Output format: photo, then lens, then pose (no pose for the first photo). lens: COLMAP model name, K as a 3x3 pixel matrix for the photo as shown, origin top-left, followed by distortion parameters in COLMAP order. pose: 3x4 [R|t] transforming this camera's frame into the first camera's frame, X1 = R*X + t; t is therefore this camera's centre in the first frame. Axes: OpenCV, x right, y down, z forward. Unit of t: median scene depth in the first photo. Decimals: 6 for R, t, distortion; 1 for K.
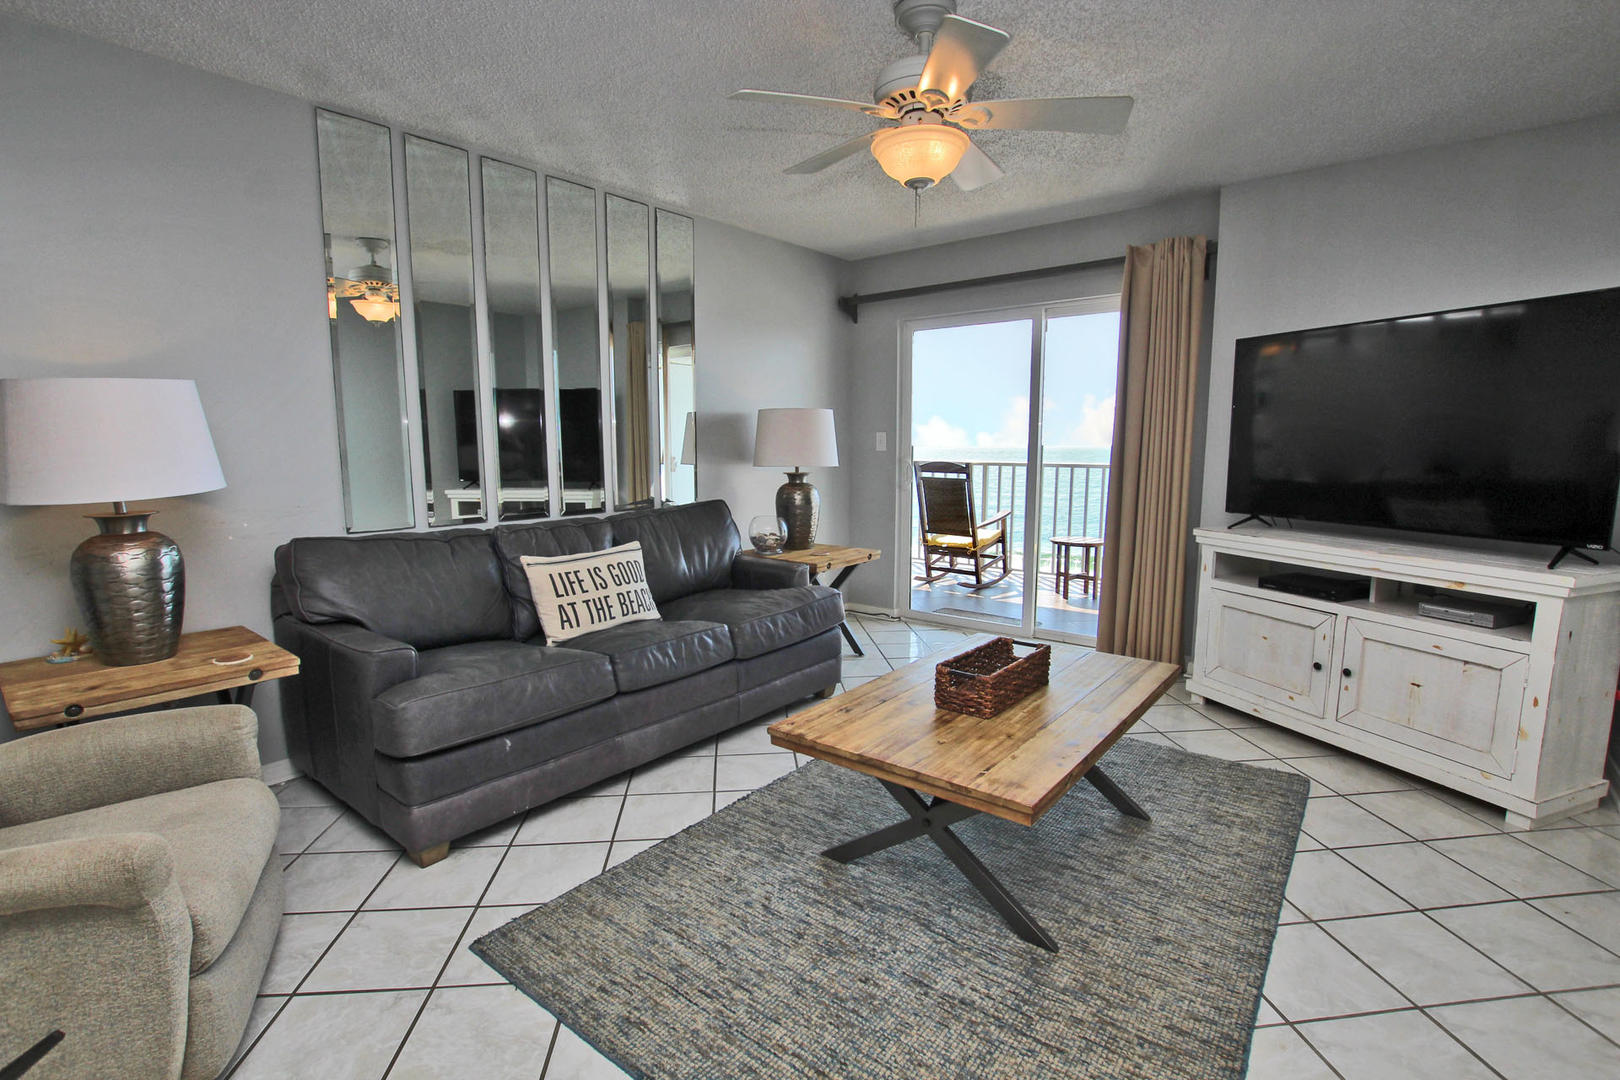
lens RADIAL K [[751.8, 0, 808.2], [0, 751.8, 546.6], [0, 0, 1]] dist [-0.038101, 0.006281]
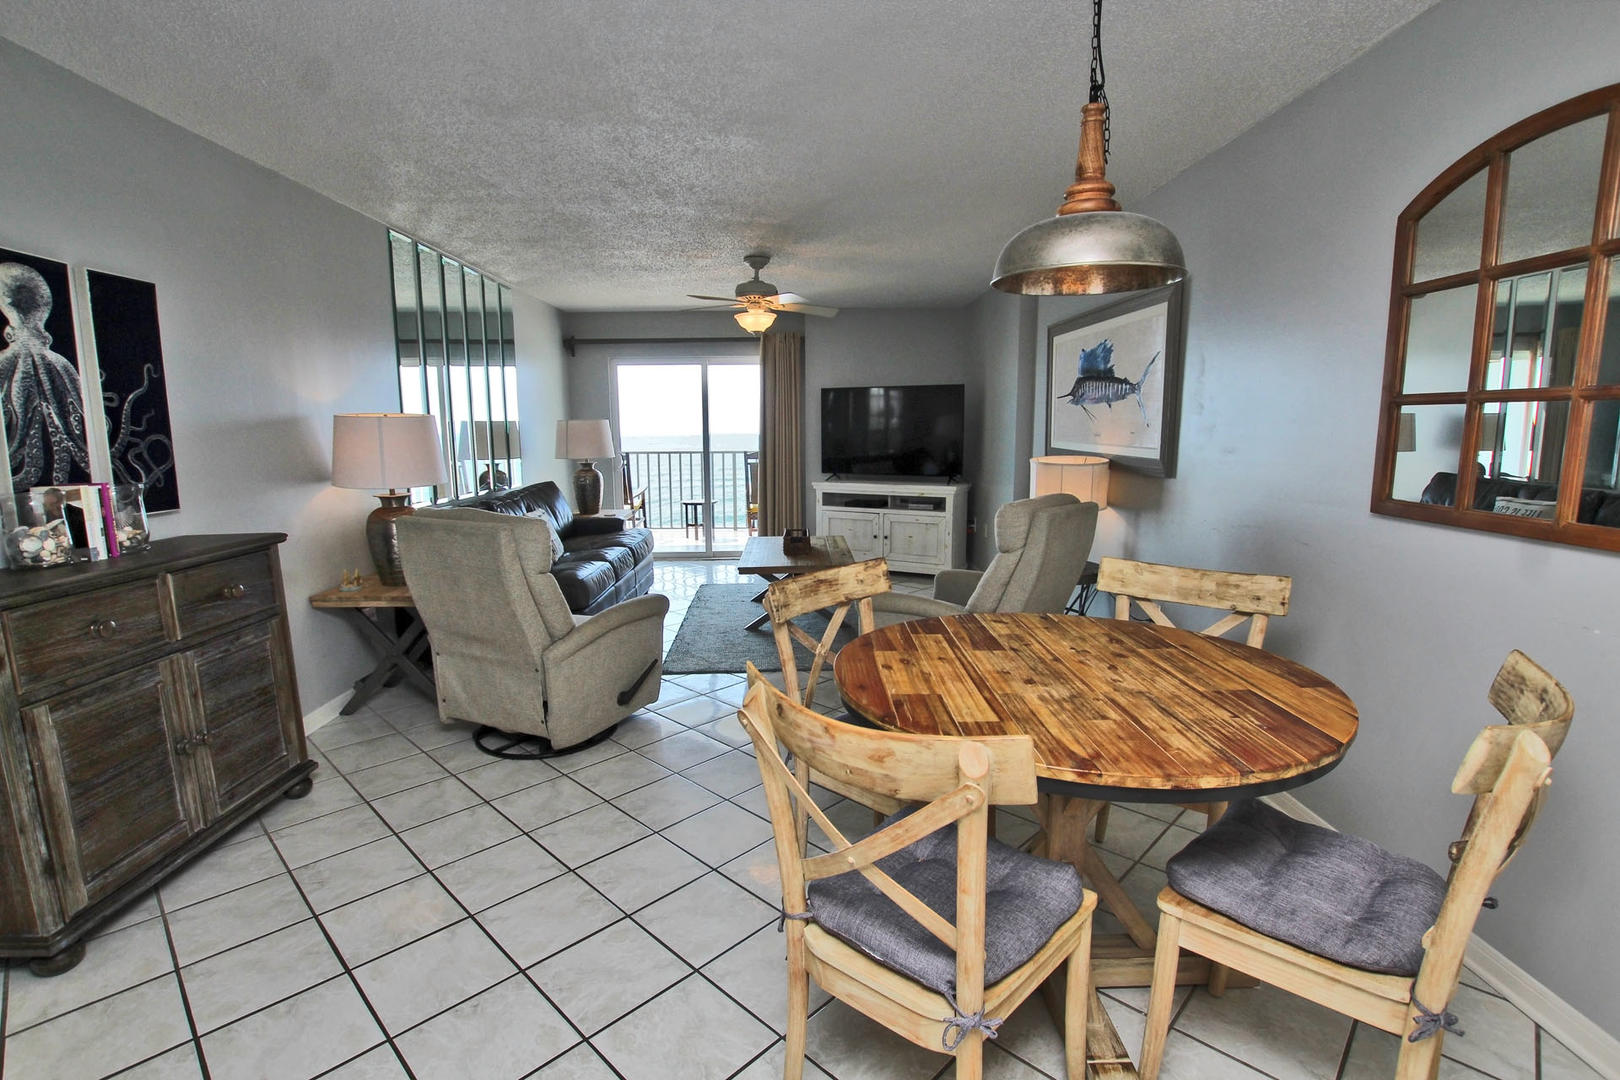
lens RADIAL K [[756.4, 0, 812.9], [0, 756.4, 547.1], [0, 0, 1]] dist [-0.040557, 0.007979]
pose [[0.758037, -0.103831, 0.643893, -0.930761], [0.092599, 0.994379, 0.051334, 0.052422], [-0.645604, 0.020711, 0.763391, -0.640864]]
